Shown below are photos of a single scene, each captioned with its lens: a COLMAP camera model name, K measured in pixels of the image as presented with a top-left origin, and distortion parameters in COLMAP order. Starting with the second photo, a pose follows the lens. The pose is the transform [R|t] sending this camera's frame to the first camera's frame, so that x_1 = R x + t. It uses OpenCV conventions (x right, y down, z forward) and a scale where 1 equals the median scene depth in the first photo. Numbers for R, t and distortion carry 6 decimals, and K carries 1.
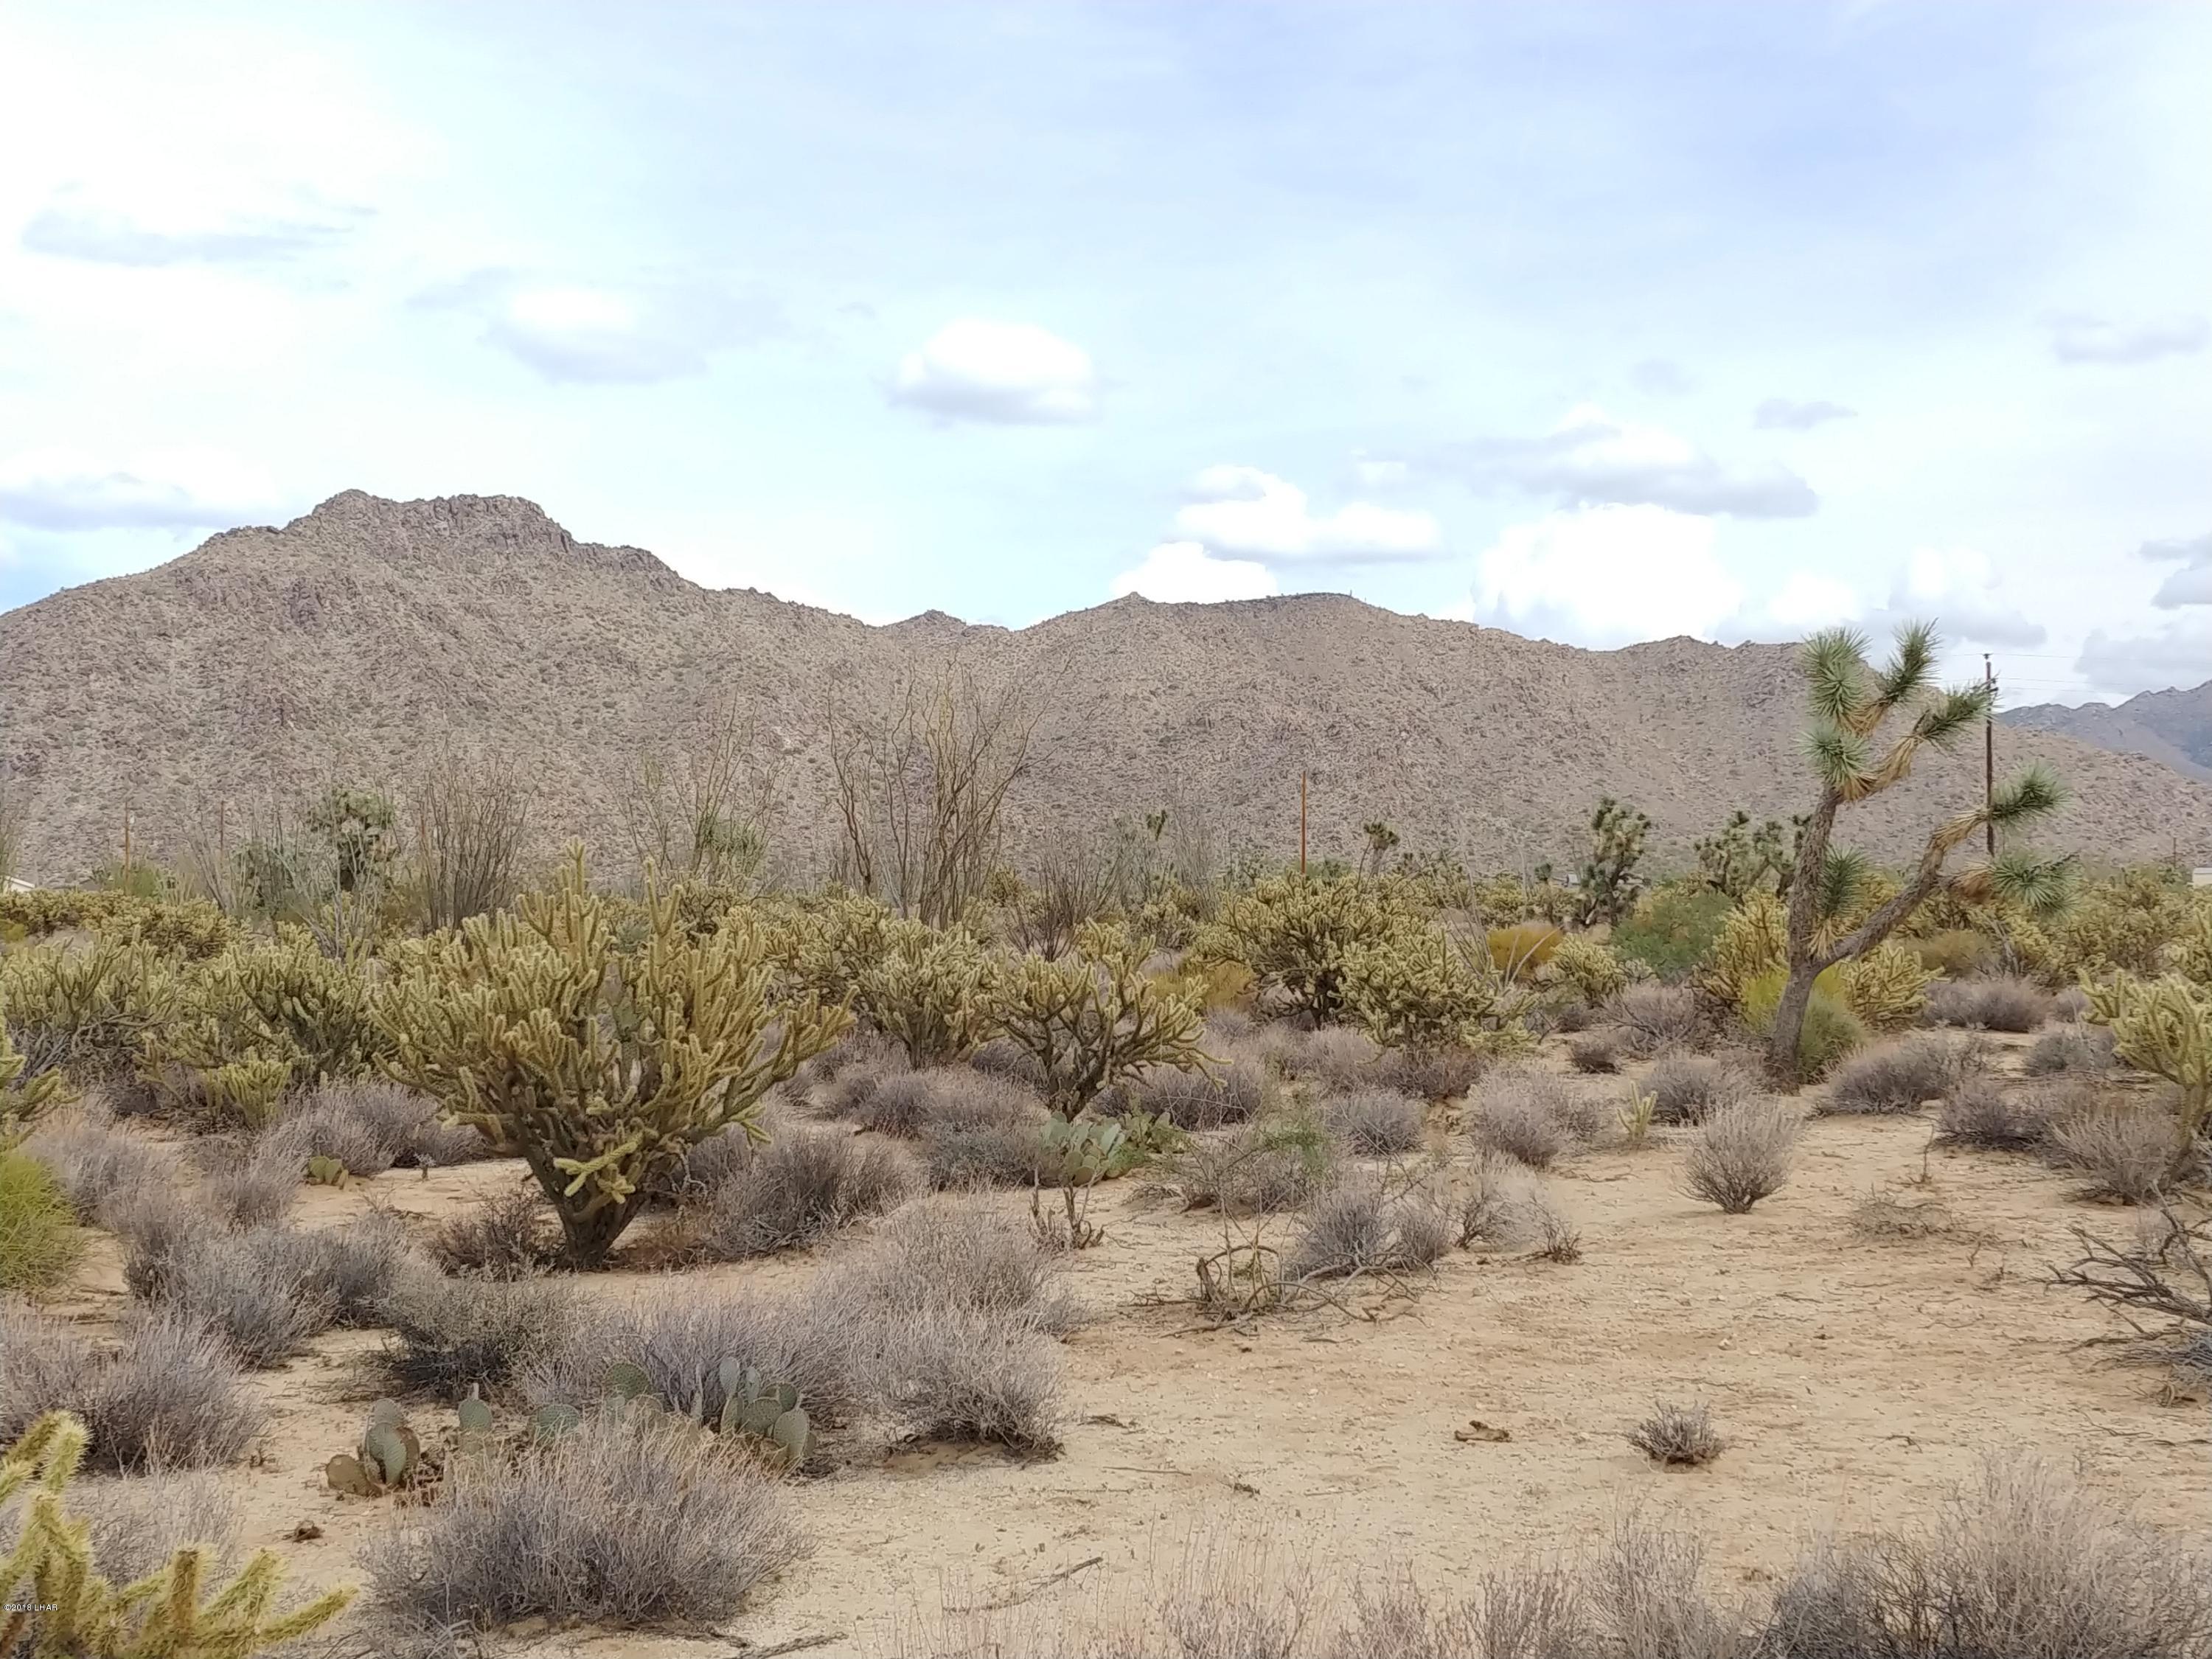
lens RADIAL K [[2551.3, 0, 1109.7], [0, 2551.3, 879.8], [0, 0, 1]] dist [0.157751, 0.000000]
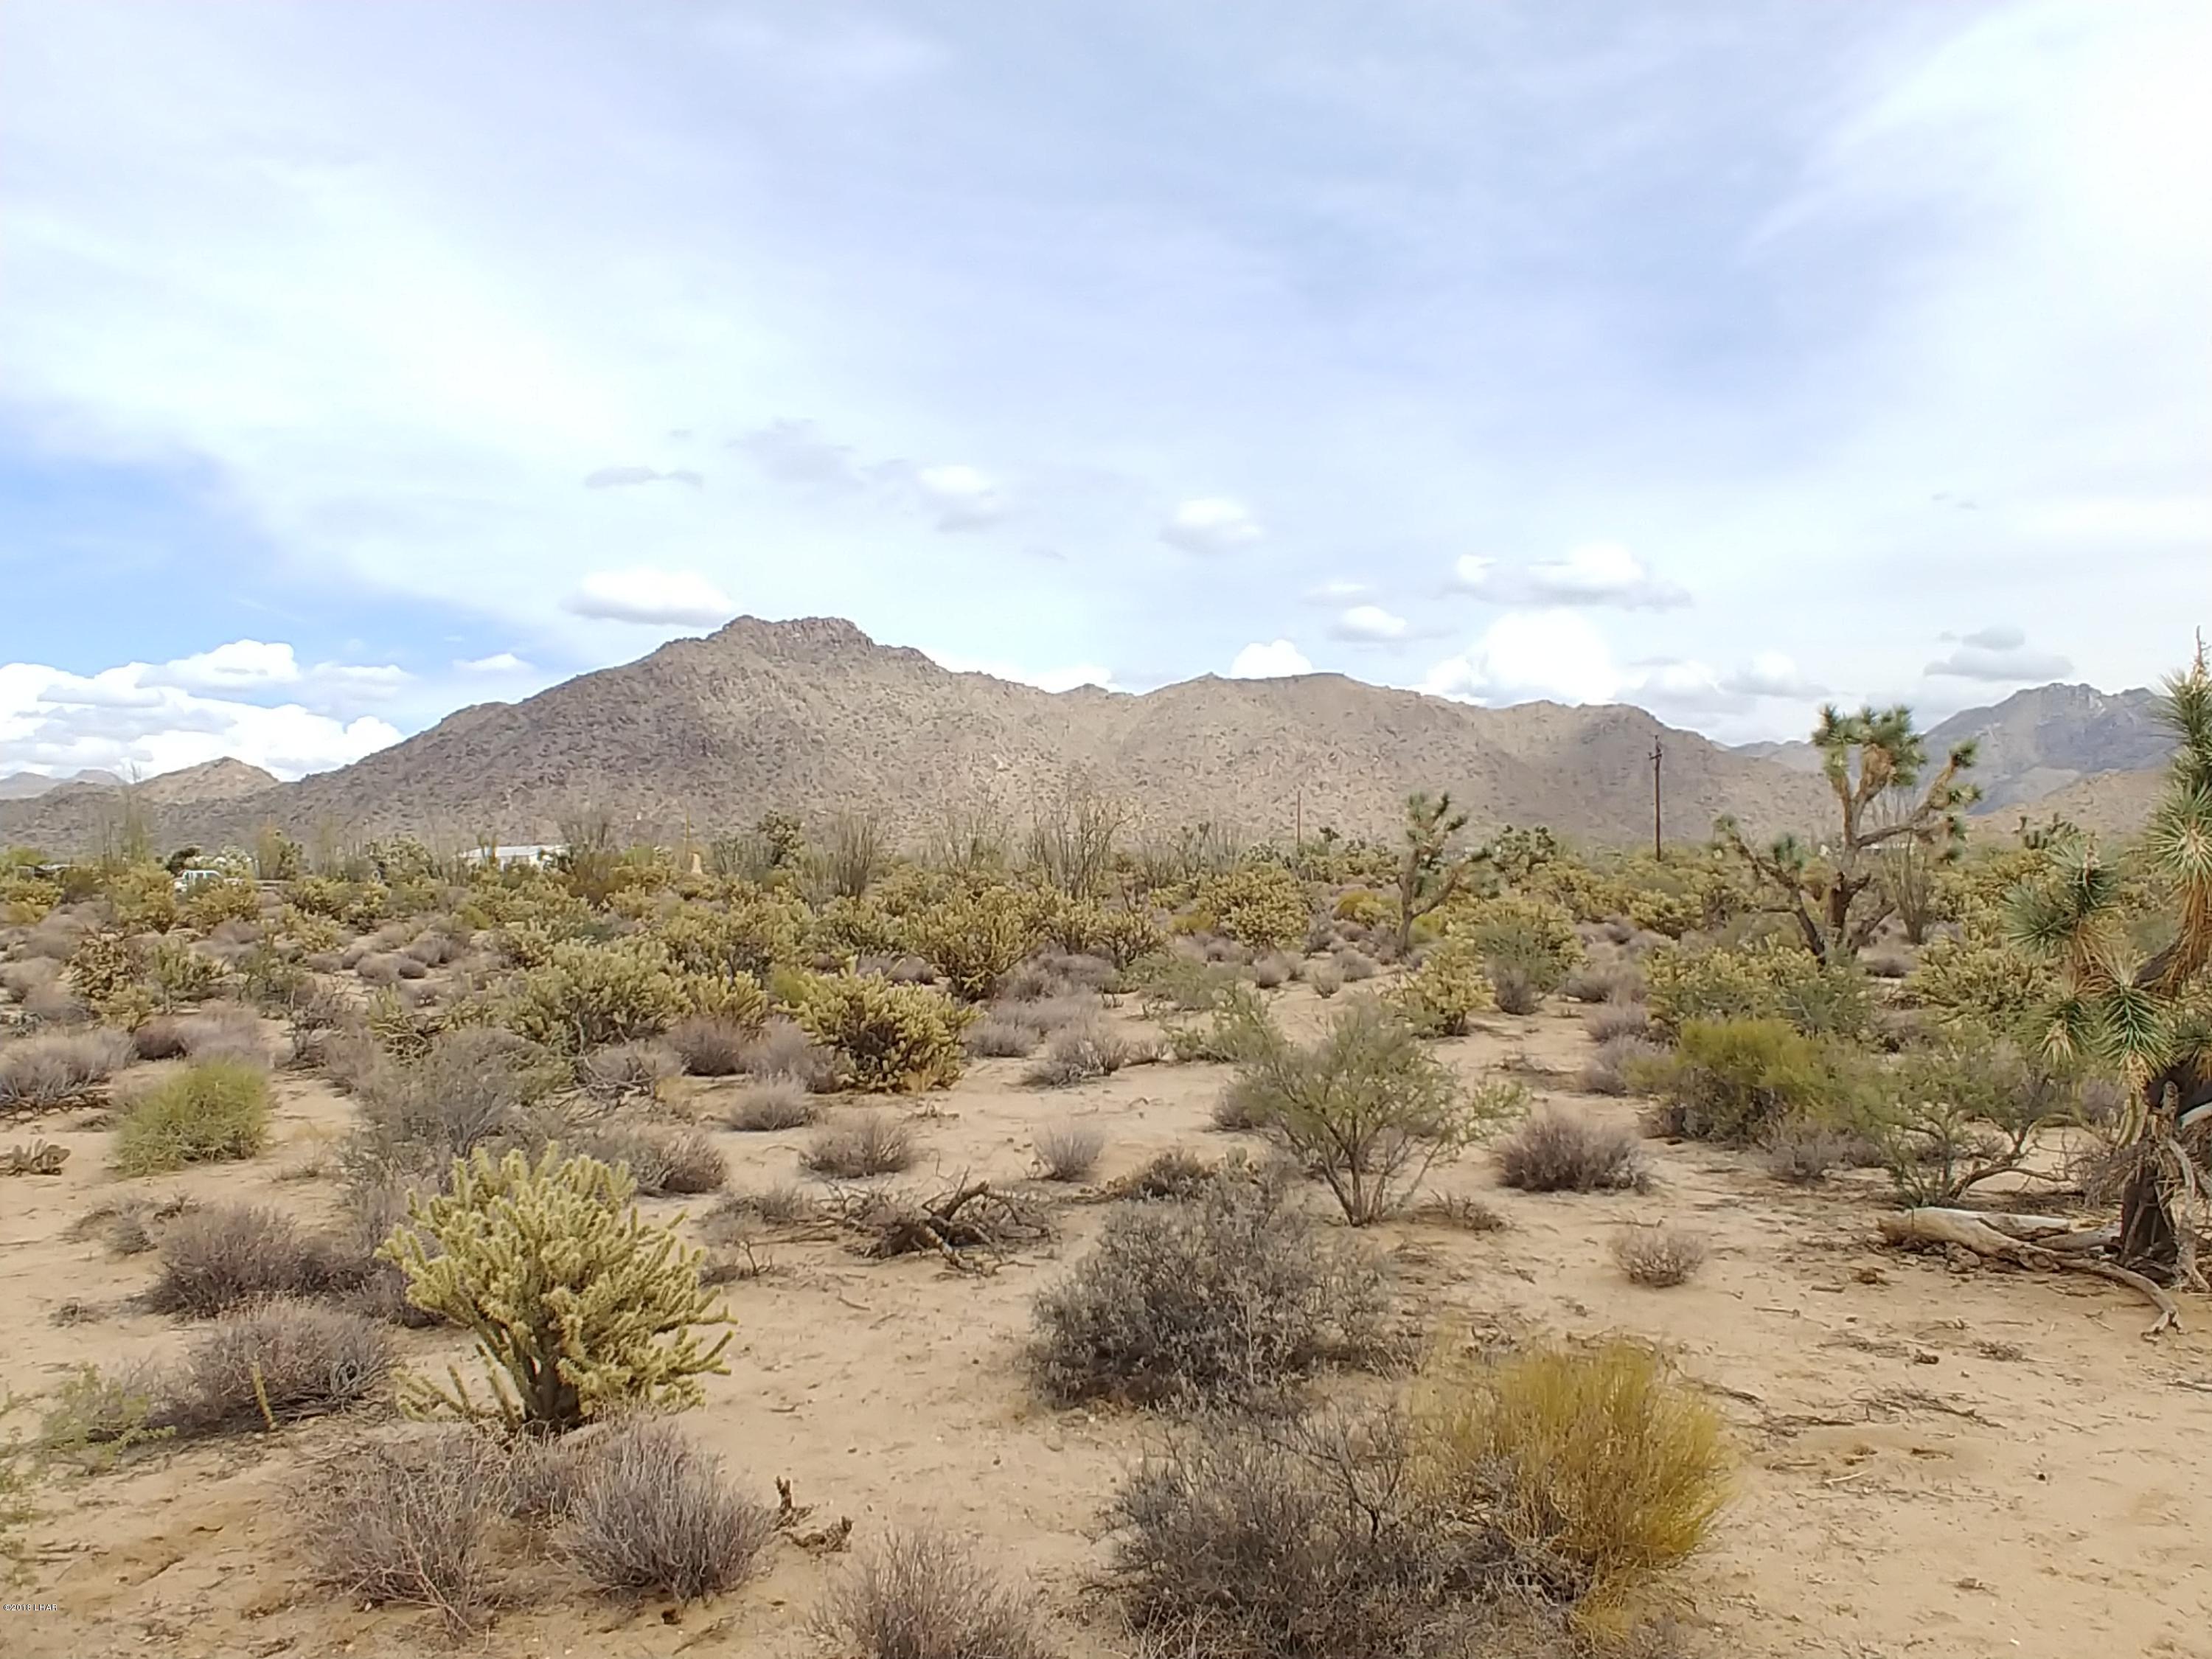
lens RADIAL K [[1864.1, 0, 1128.8], [0, 1864.1, 846.8], [0, 0, 1]] dist [-0.033137, -0.000877]
pose [[0.998701, 0.000263, -0.050957, 0.017927], [0.000208, 0.999957, 0.009230, -0.011958], [0.050957, -0.009228, 0.998658, -0.195987]]
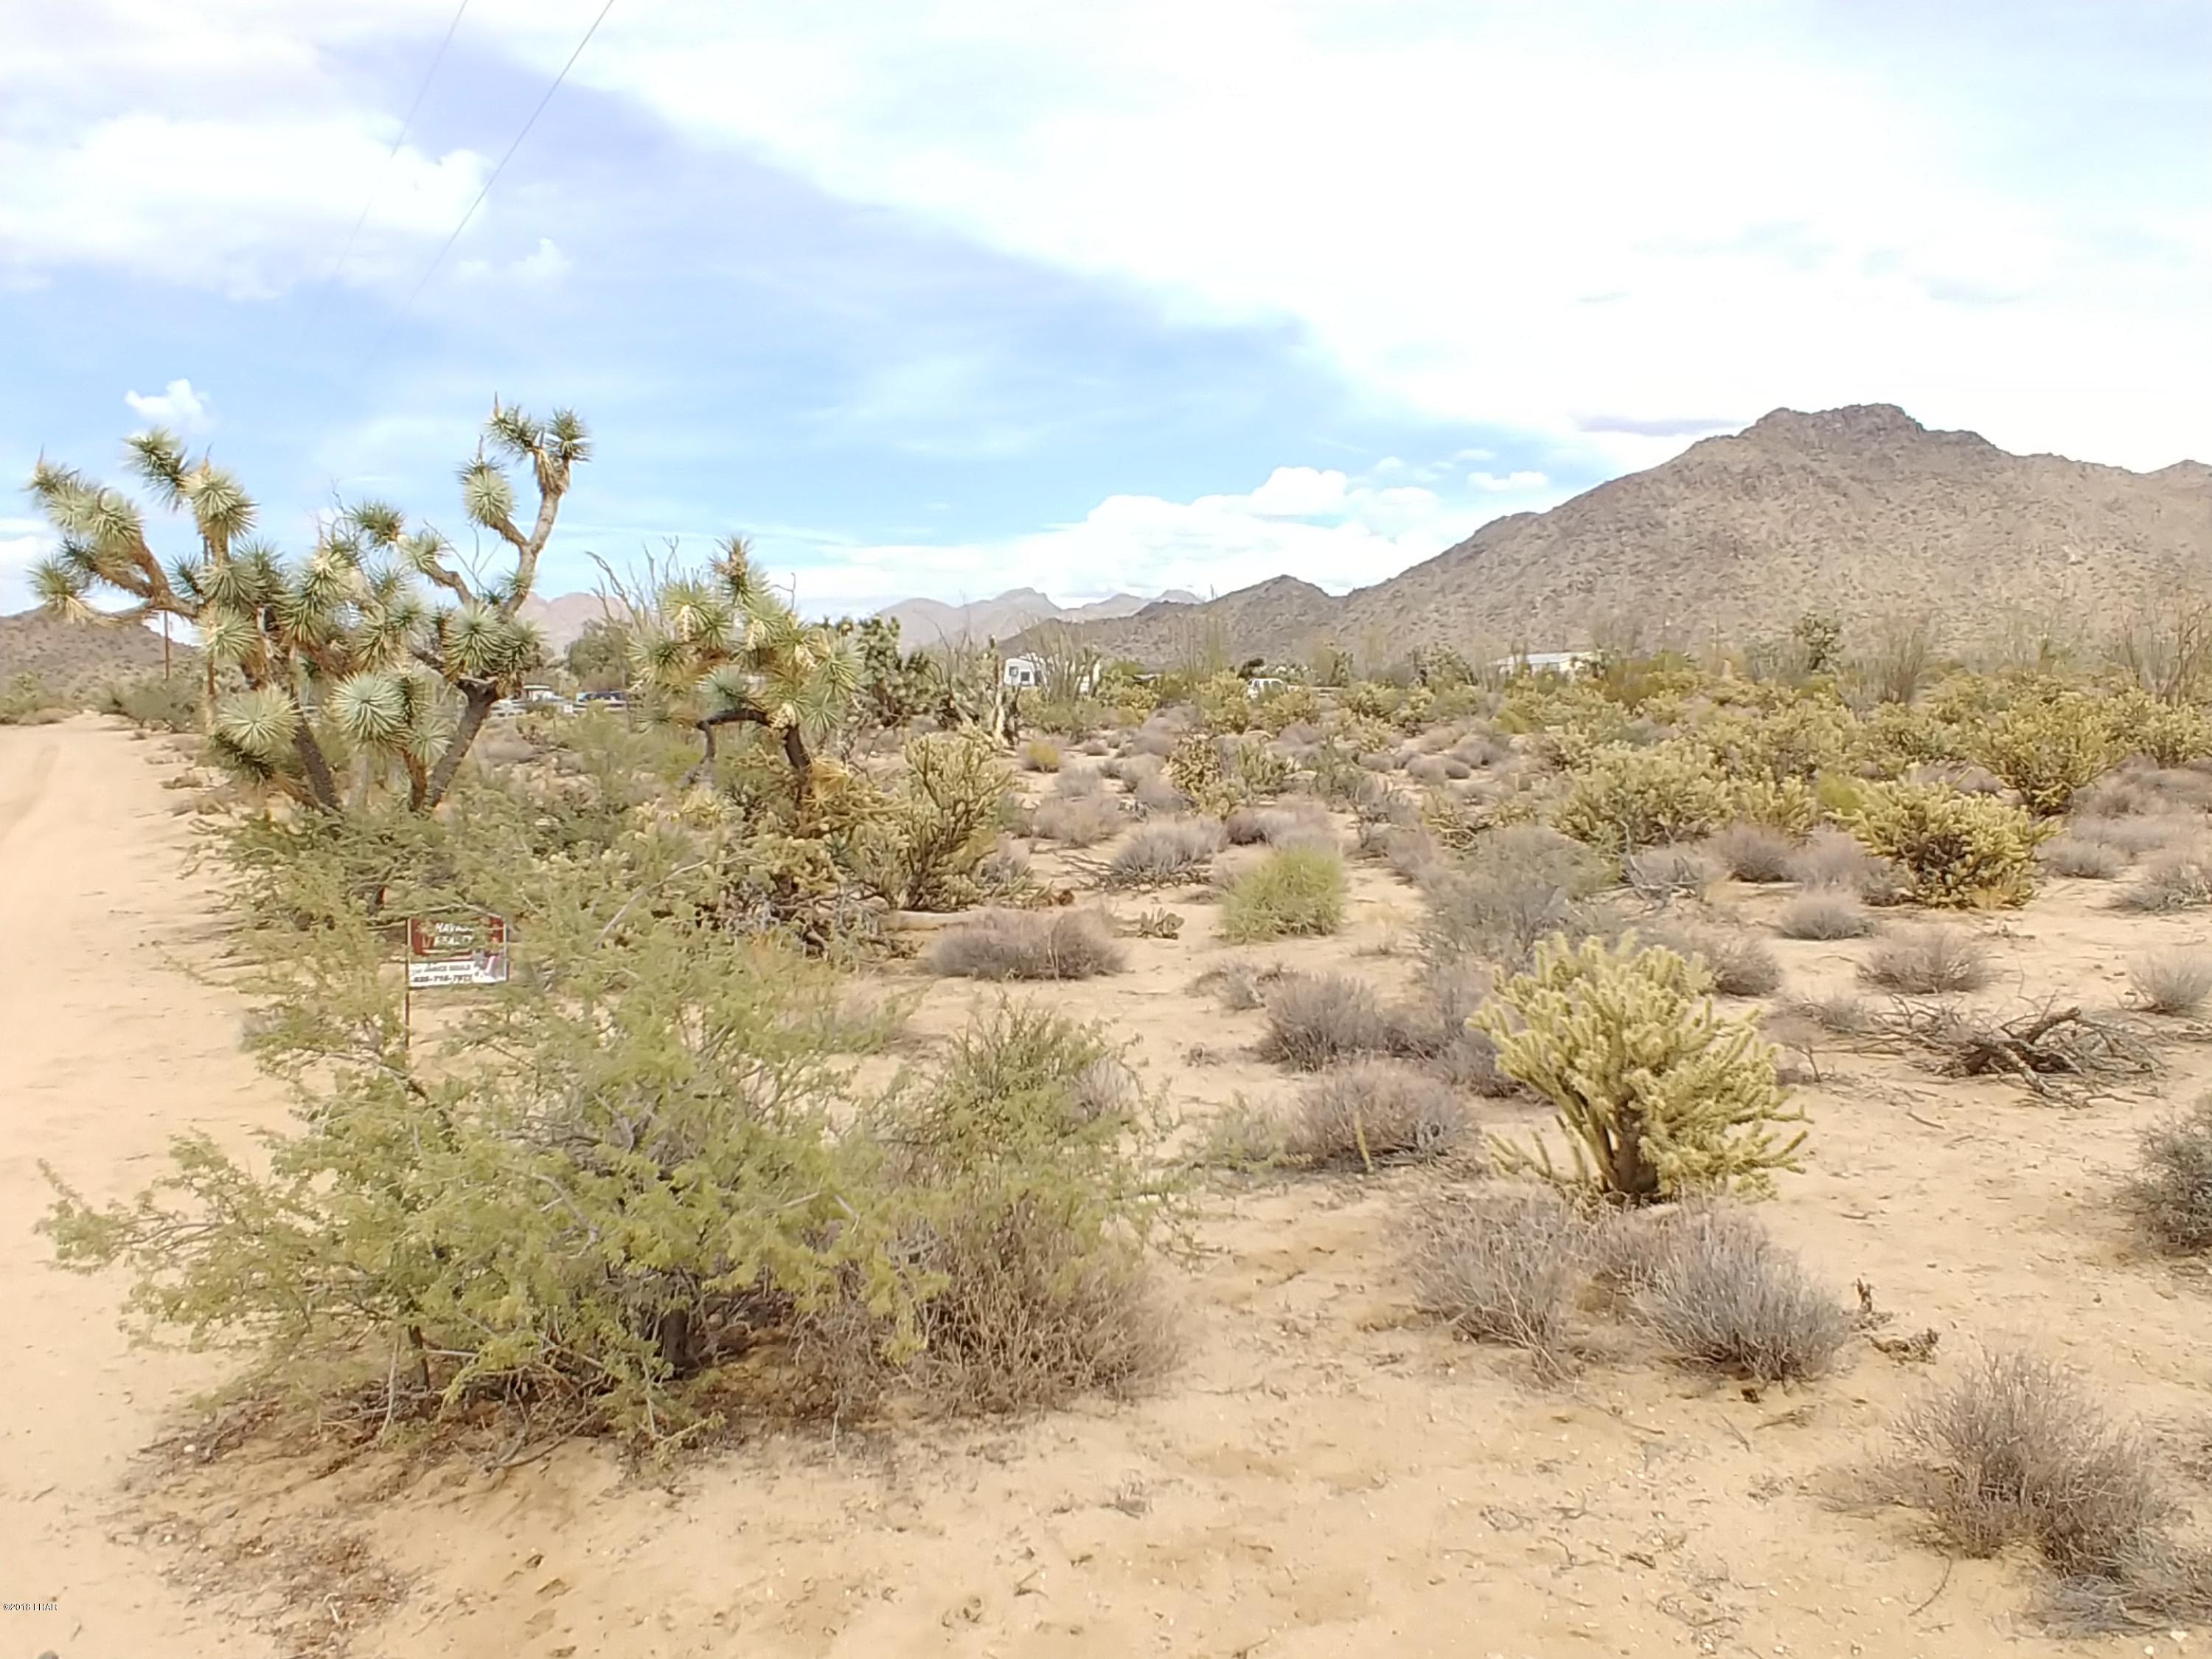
lens RADIAL K [[1864.1, 0, 1127.9], [0, 1864.1, 840.6], [0, 0, 1]] dist [-0.033137, -0.000877]
pose [[0.832681, 0.044043, -0.551999, 0.015240], [0.016575, 0.994403, 0.104344, -0.011337], [0.553505, -0.096034, 0.827290, -0.198206]]
